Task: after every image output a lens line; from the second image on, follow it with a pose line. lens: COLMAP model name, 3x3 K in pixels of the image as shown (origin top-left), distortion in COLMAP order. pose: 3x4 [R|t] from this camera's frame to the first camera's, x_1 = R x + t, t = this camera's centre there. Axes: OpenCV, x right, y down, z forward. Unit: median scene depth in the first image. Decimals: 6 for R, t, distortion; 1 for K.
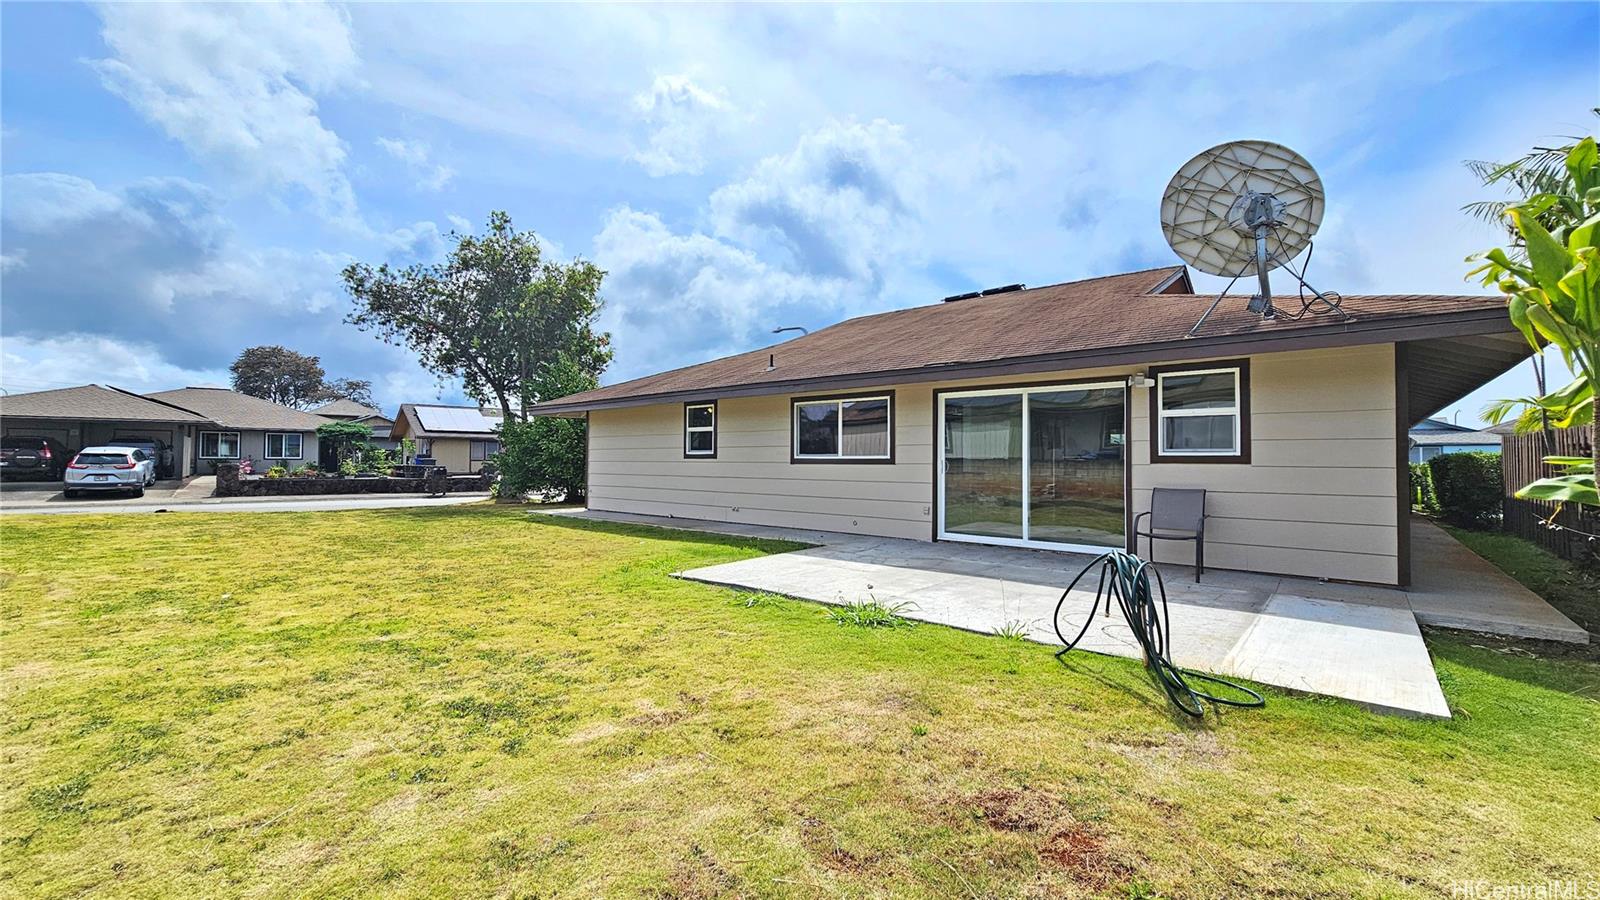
lens RADIAL K [[653.7, 0, 807.8], [0, 653.7, 454.1], [0, 0, 1]] dist [-0.002071, -0.000026]
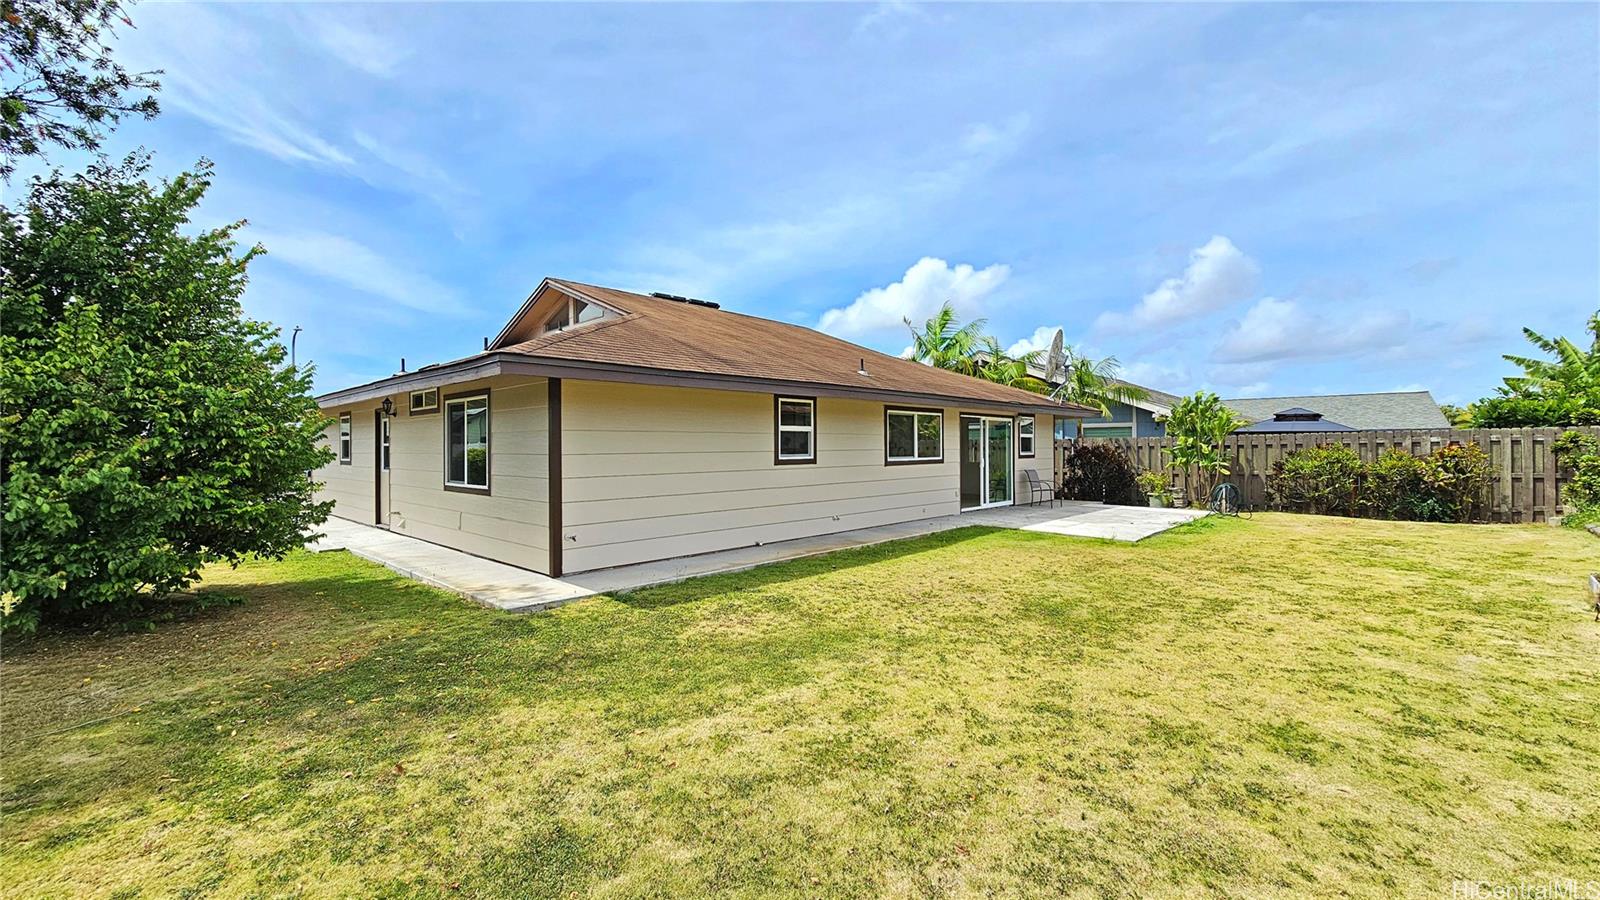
lens RADIAL K [[653.7, 0, 807.7], [0, 653.7, 444.9], [0, 0, 1]] dist [-0.002071, -0.000026]
pose [[0.051761, -0.002644, 0.998656, -1.001669], [-0.003717, 0.999989, 0.002840, -0.020547], [-0.998653, -0.003859, 0.051751, 0.964012]]
